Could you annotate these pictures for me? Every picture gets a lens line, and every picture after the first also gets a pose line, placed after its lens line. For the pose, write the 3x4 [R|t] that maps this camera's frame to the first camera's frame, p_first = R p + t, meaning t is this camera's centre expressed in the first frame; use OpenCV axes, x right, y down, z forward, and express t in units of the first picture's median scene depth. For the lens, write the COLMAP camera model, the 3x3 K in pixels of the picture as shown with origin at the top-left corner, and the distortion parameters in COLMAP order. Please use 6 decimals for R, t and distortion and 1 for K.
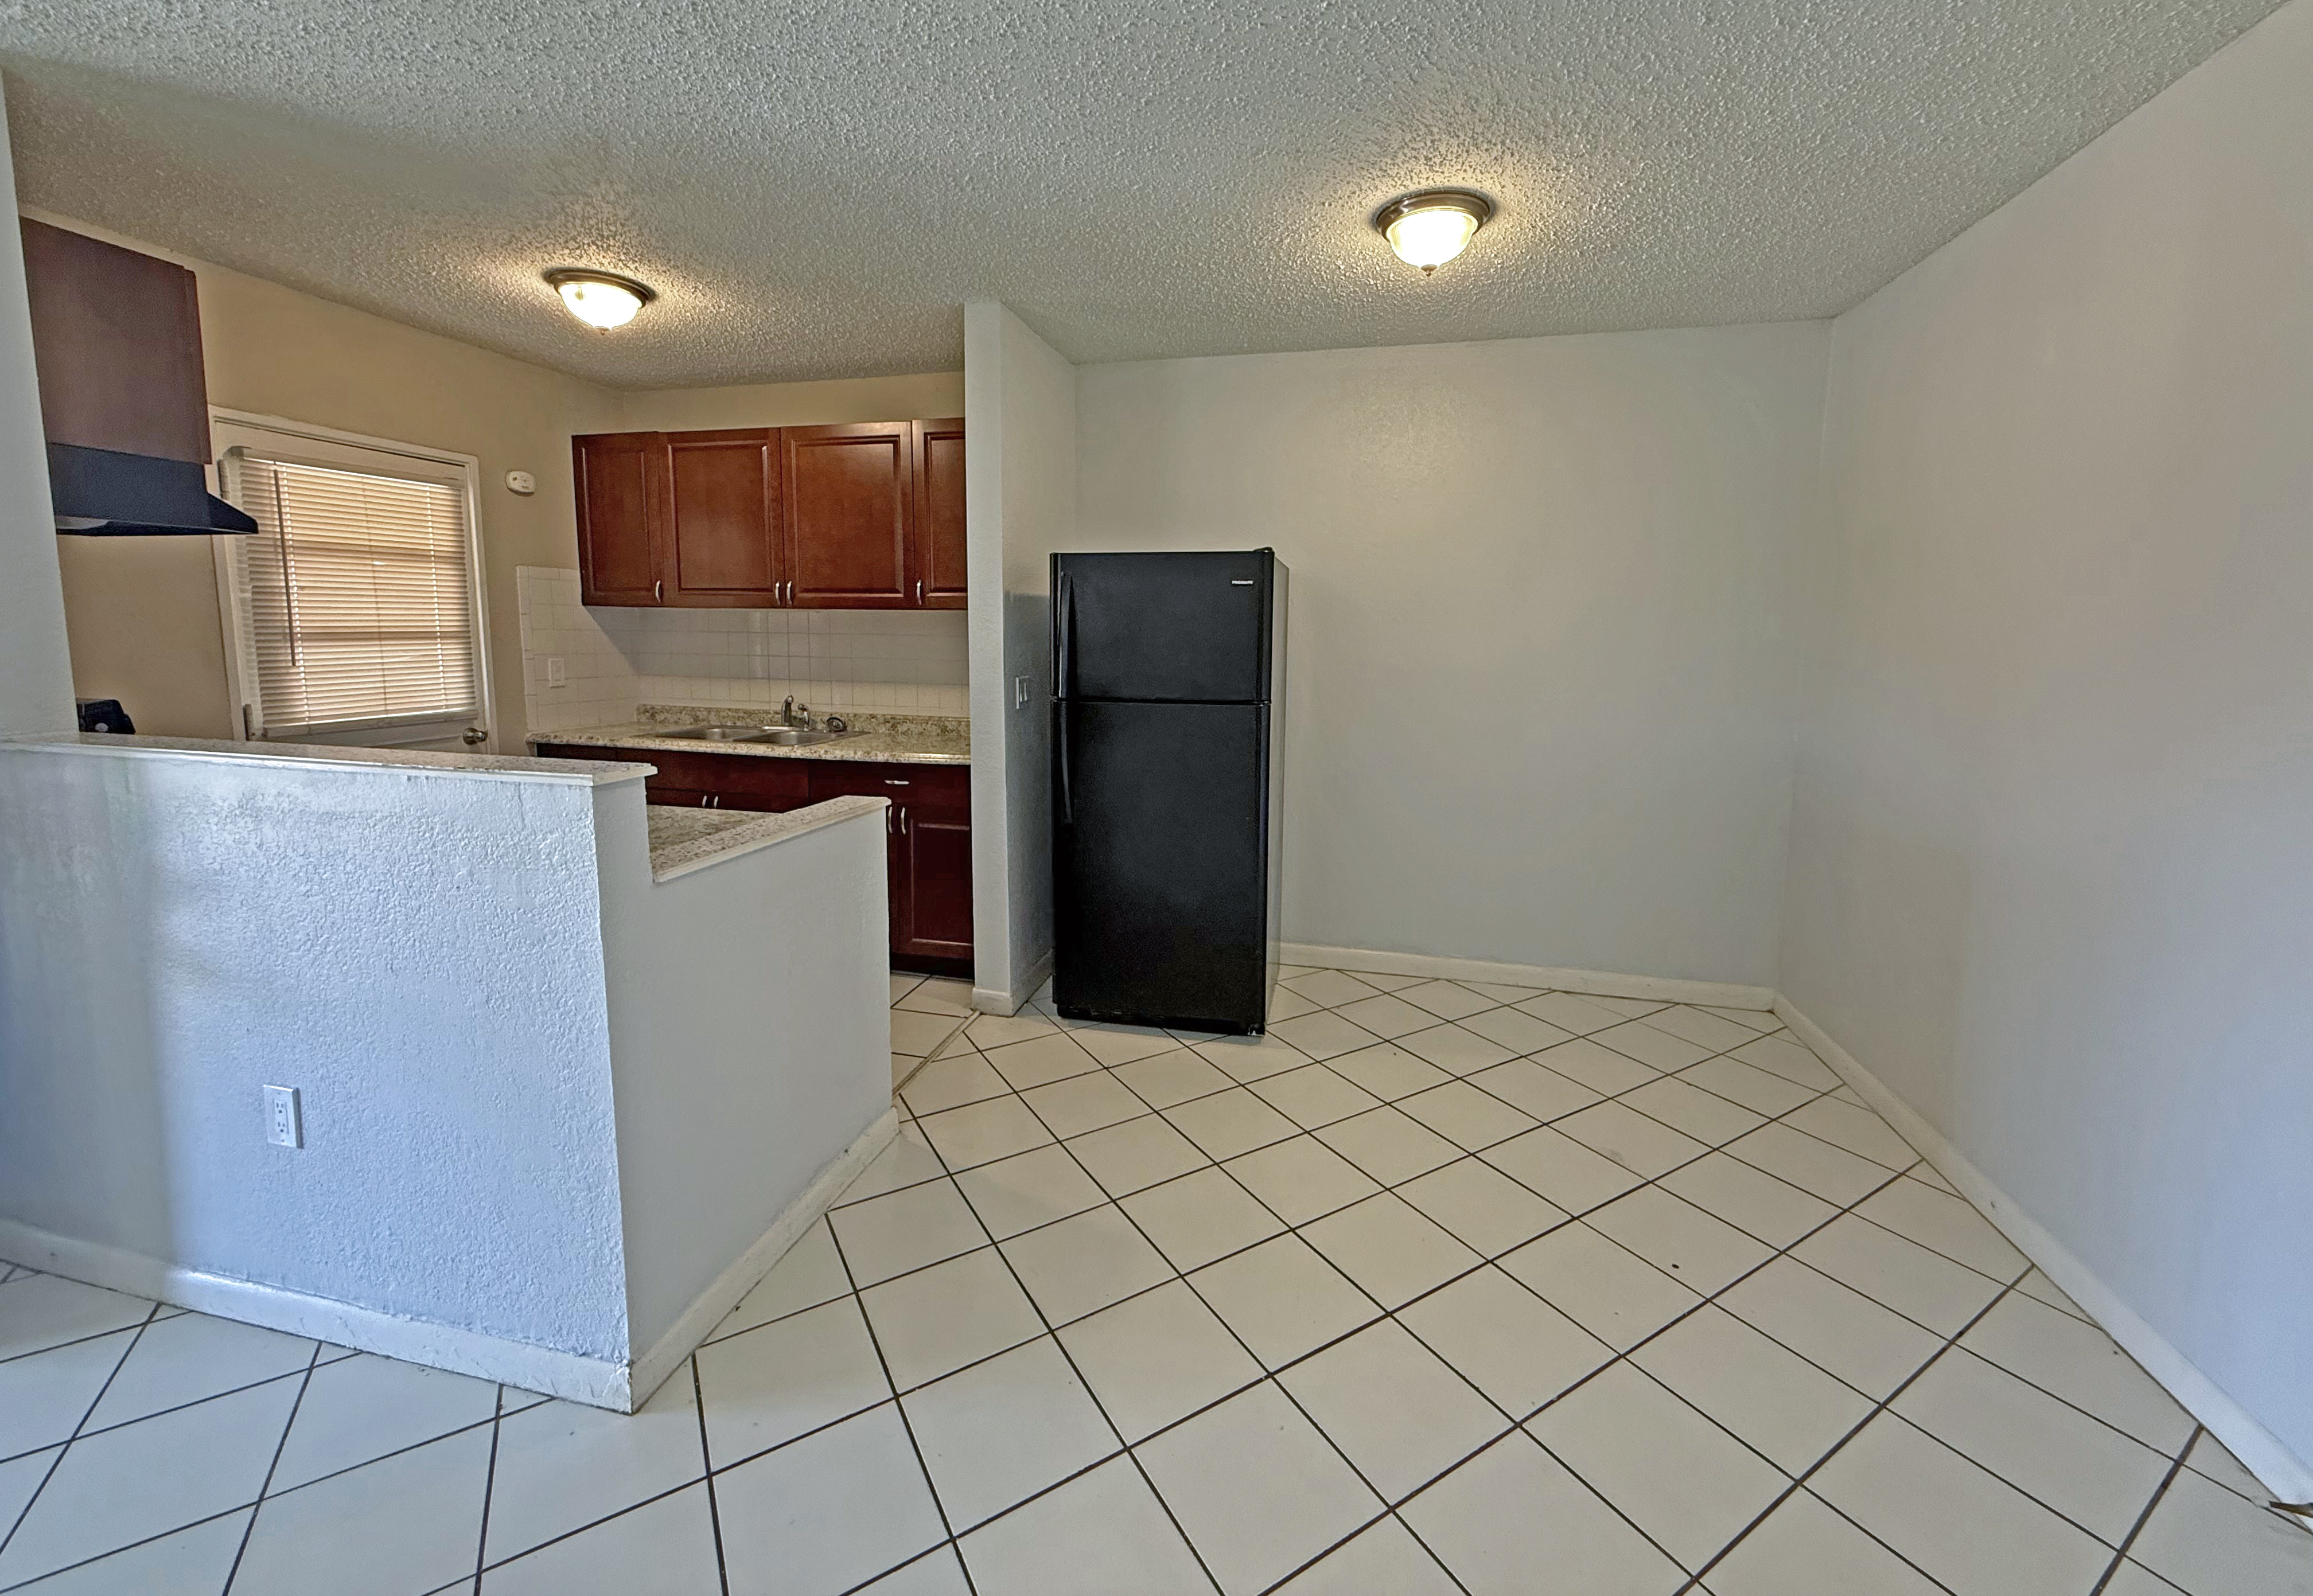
lens RADIAL K [[924.3, 0, 1160.3], [0, 924.3, 729.0], [0, 0, 1]] dist [0.001231, -0.000064]
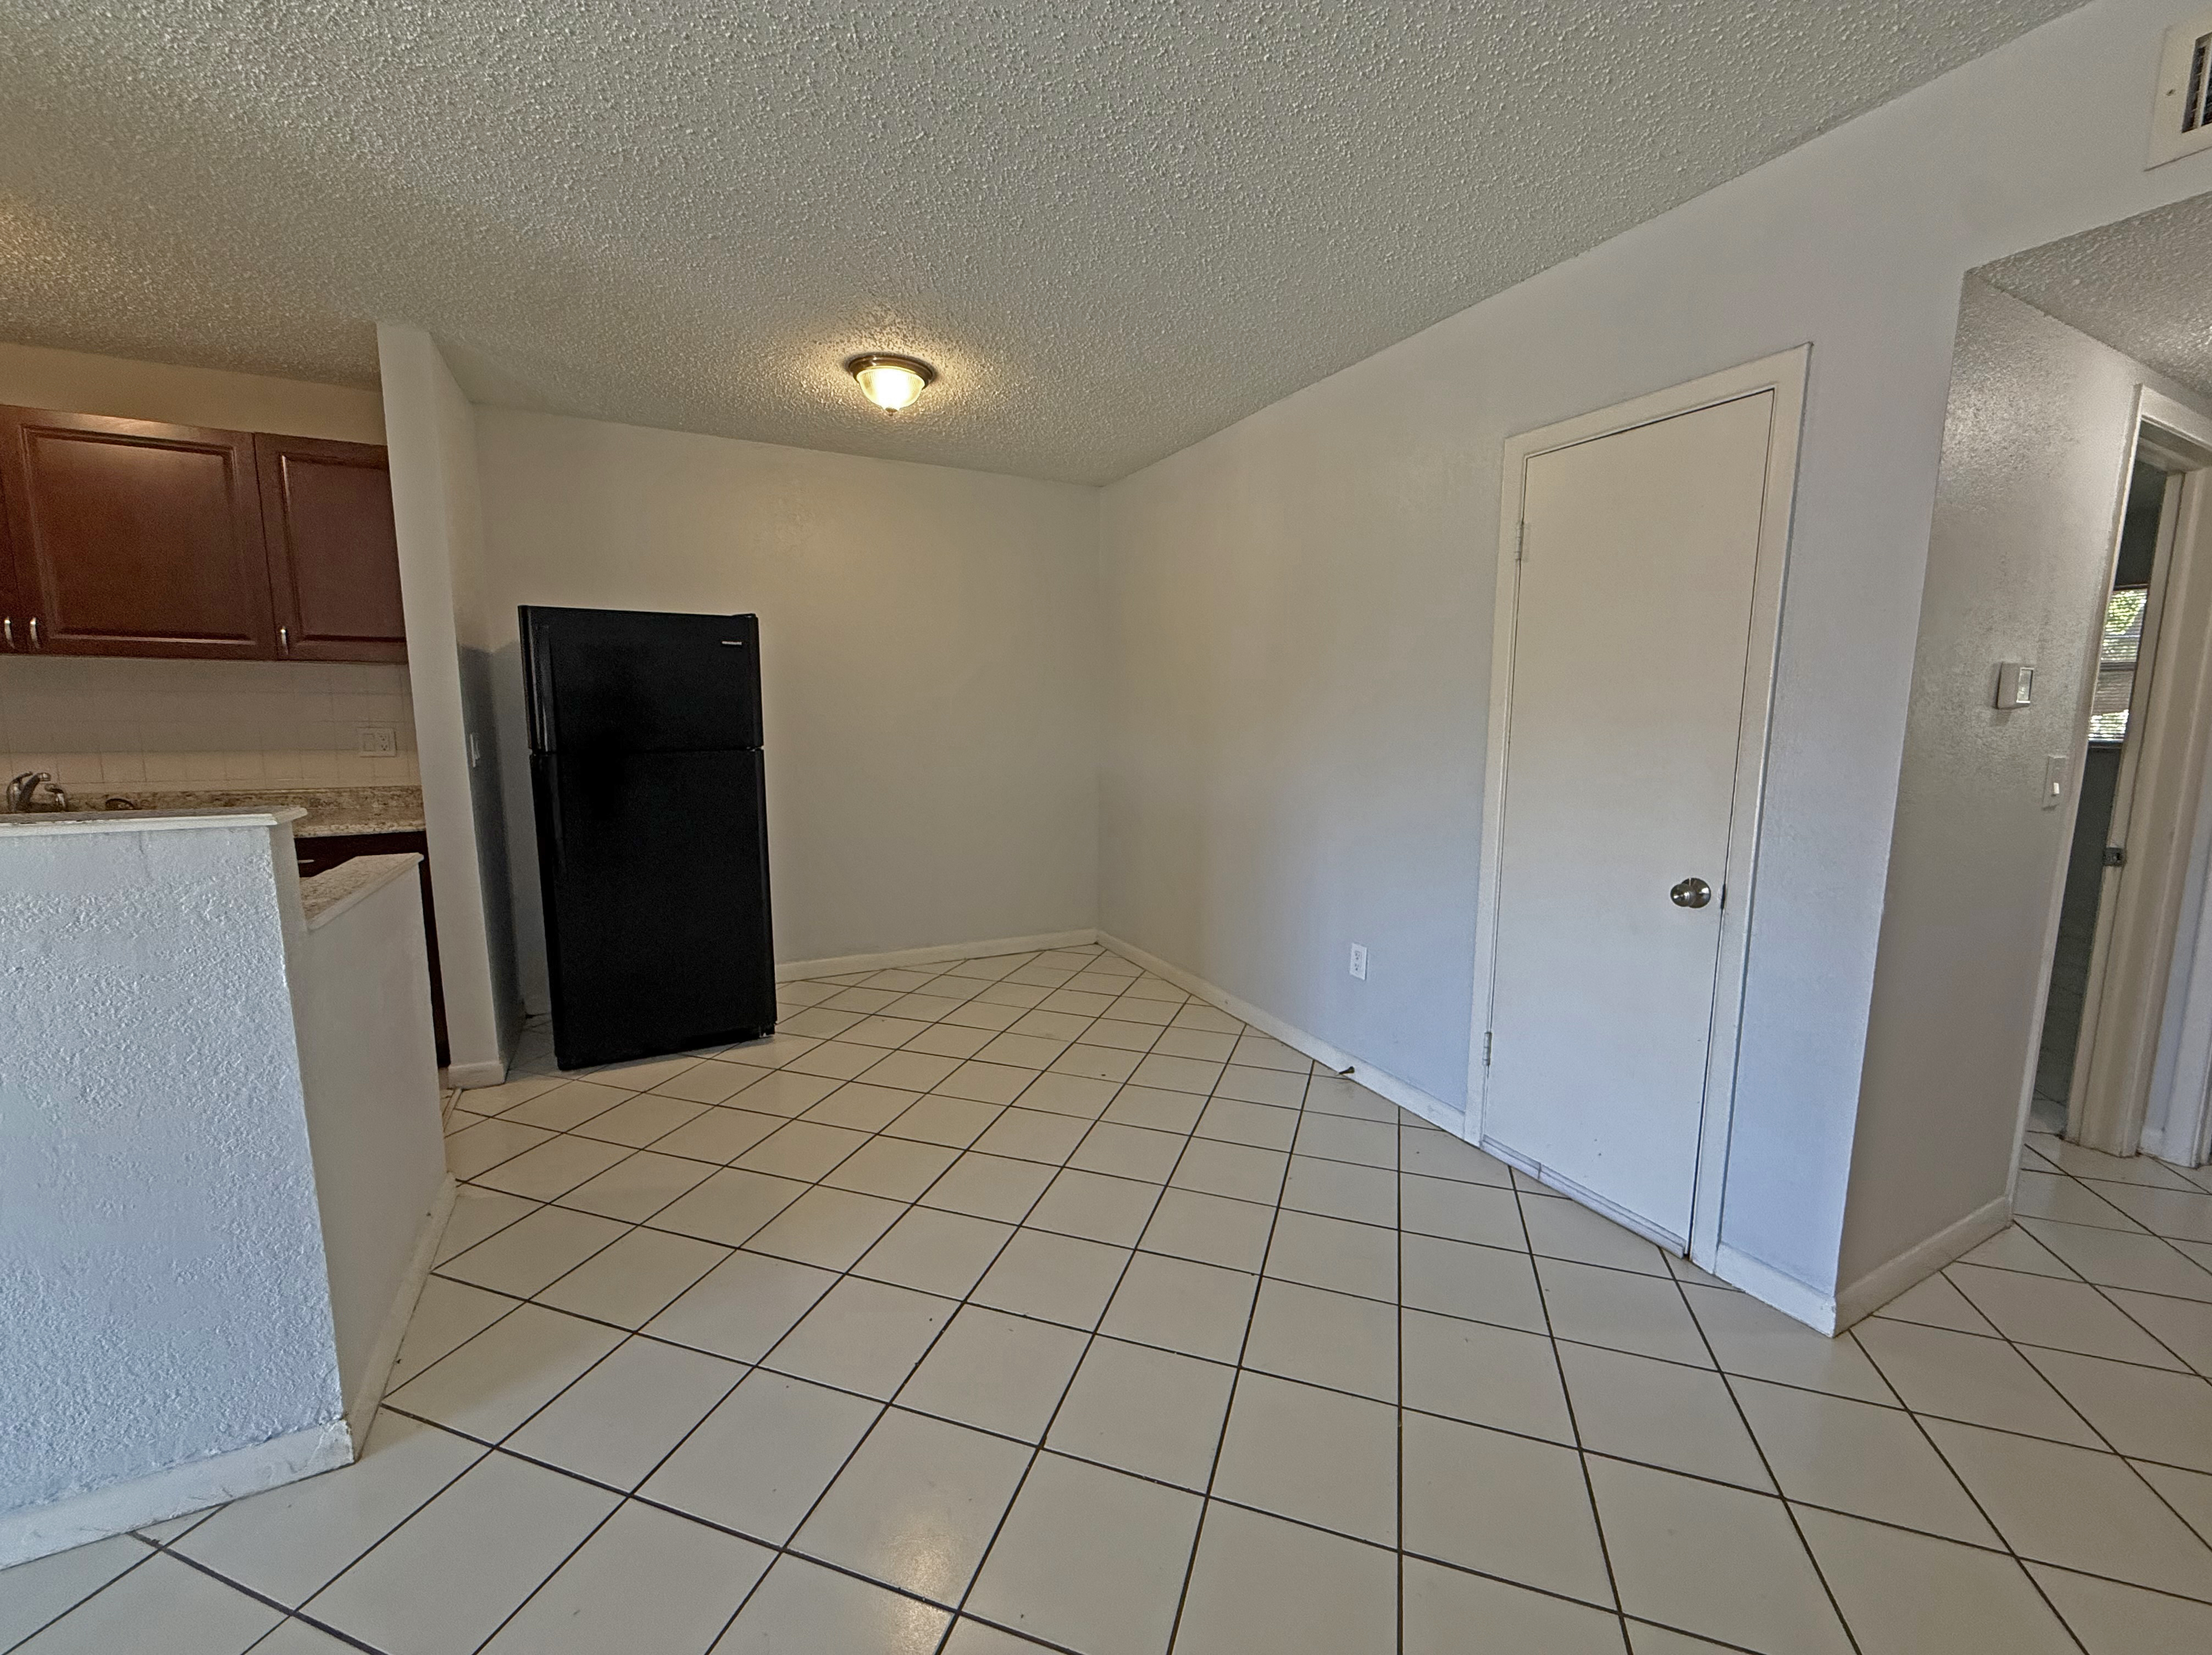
lens RADIAL K [[884.7, 0, 1106.0], [0, 884.7, 827.5], [0, 0, 1]] dist [0.001689, 0.000213]
pose [[0.758557, -0.092481, 0.645010, -0.274108], [0.071336, 0.995714, 0.058870, 0.035312], [-0.647690, 0.001356, 0.761903, -0.130514]]
